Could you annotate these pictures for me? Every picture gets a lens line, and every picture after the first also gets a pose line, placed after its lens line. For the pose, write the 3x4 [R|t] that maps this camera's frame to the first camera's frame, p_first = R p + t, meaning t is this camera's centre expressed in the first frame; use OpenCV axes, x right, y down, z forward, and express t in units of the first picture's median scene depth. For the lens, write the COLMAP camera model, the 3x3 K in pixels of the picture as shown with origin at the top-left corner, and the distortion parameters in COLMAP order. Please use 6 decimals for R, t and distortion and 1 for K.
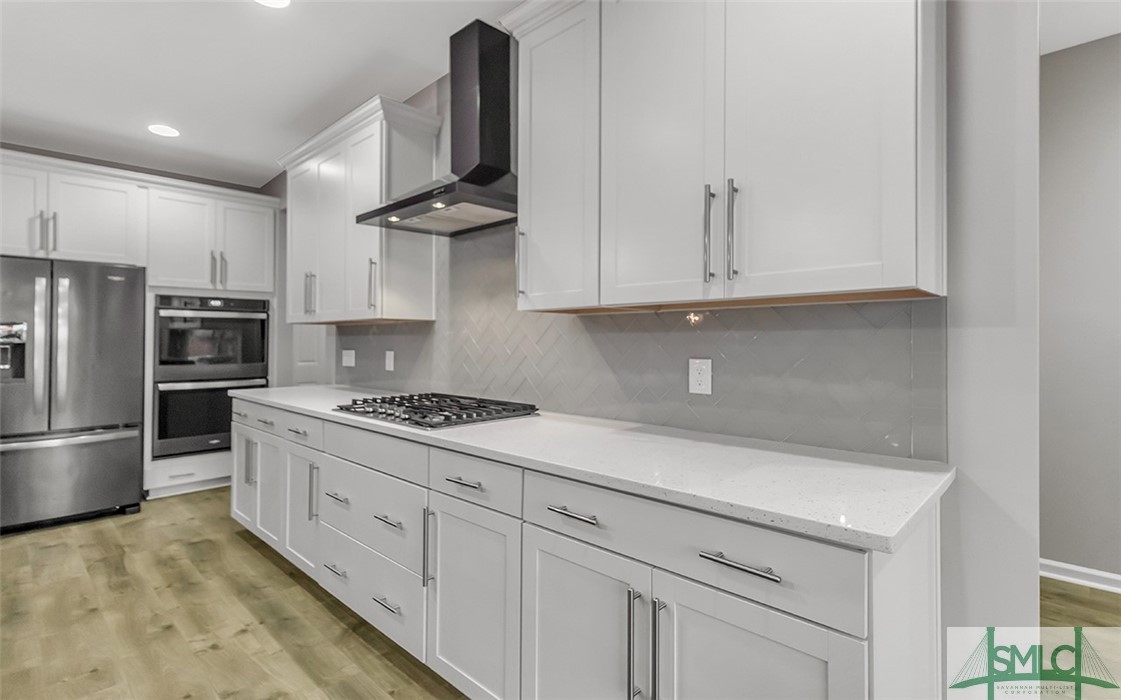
lens RADIAL K [[529.6, 0, 575.1], [0, 529.6, 334.0], [0, 0, 1]] dist [0.001537, 0.000608]
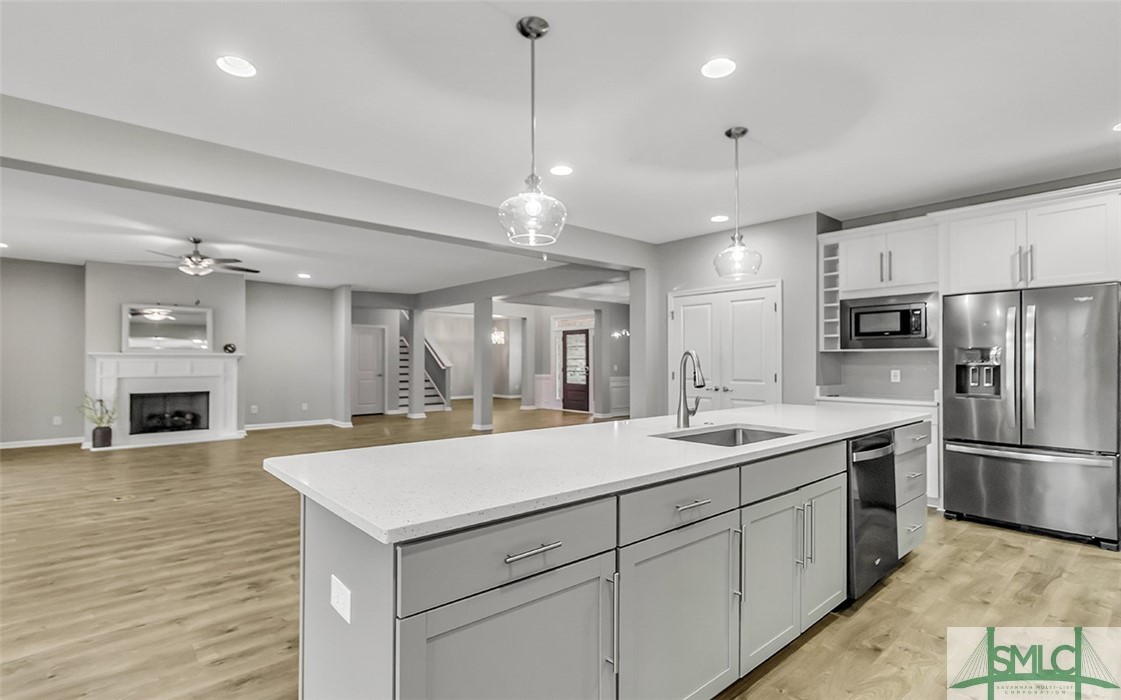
lens RADIAL K [[529.6, 0, 551.5], [0, 529.6, 360.6], [0, 0, 1]] dist [0.001537, 0.000608]
pose [[-0.114049, -0.006858, -0.993451, 0.234510], [0.011929, 0.999895, -0.008272, 0.004981], [0.993403, -0.012795, -0.113956, 0.165139]]
